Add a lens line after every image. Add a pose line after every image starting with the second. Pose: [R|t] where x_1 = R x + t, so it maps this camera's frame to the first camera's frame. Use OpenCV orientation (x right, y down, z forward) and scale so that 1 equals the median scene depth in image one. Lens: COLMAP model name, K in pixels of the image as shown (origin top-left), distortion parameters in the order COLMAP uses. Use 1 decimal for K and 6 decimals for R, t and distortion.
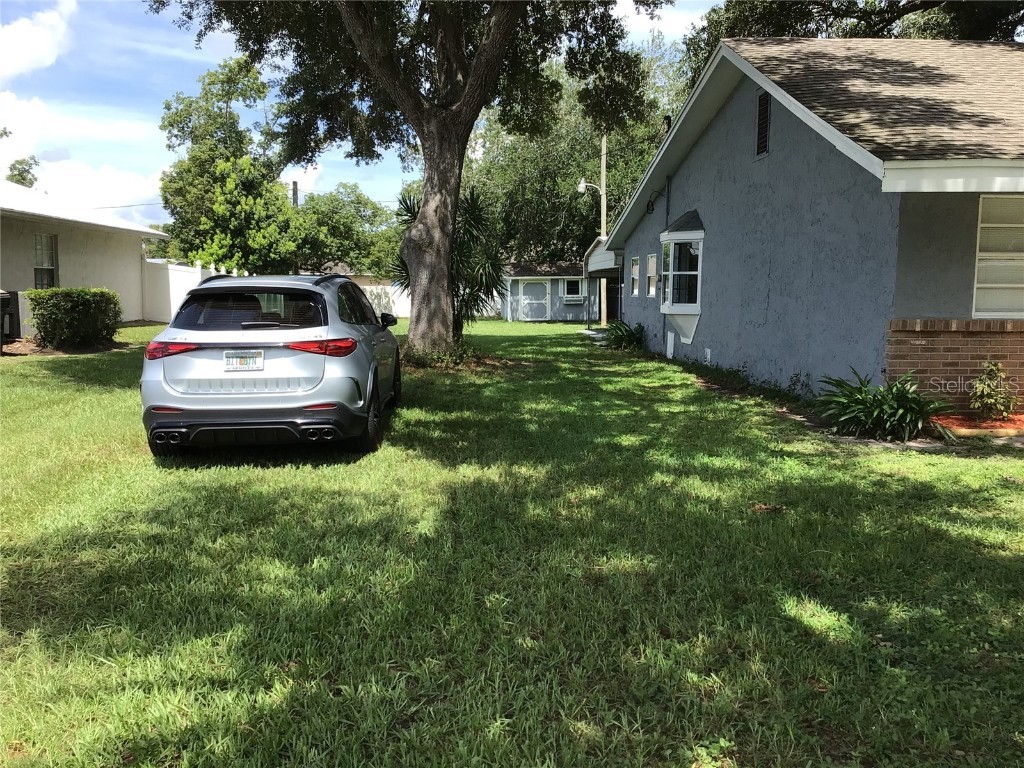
lens RADIAL K [[910.9, 0, 510.8], [0, 910.9, 381.1], [0, 0, 1]] dist [0.146083, -0.303956]
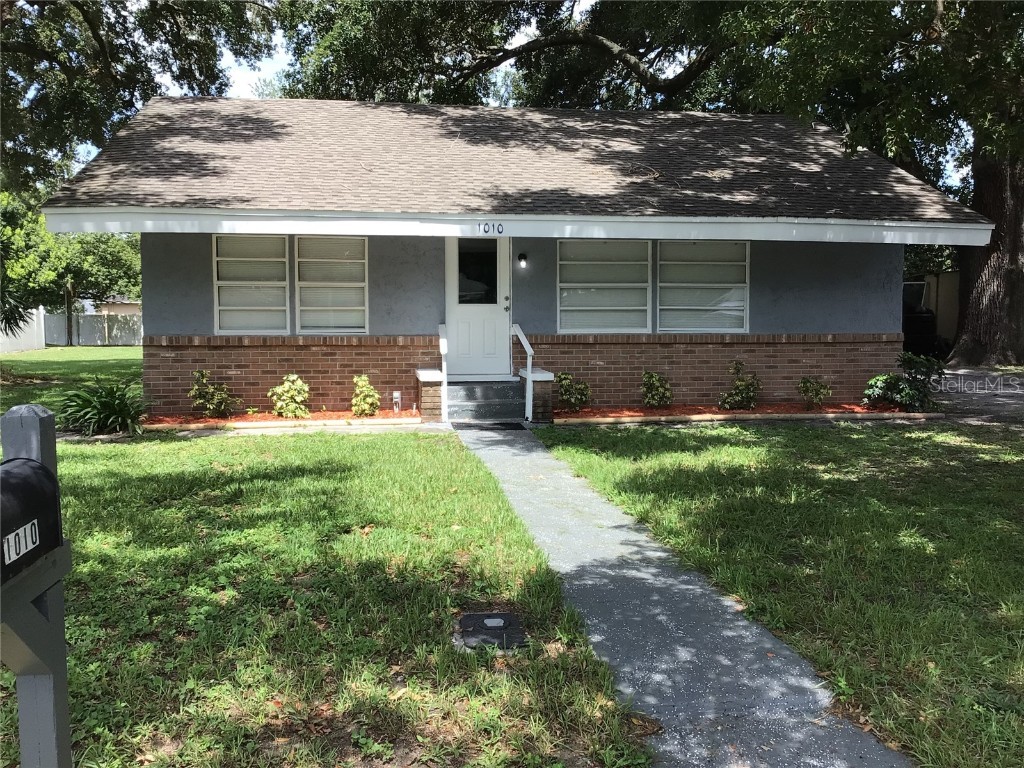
lens RADIAL K [[910.9, 0, 510.8], [0, 910.9, 381.1], [0, 0, 1]] dist [0.146083, -0.303956]
pose [[0.995516, -0.013793, 0.093580, 0.167652], [0.016676, 0.999408, -0.030102, 0.007949], [-0.093109, 0.031528, 0.995157, -0.054112]]
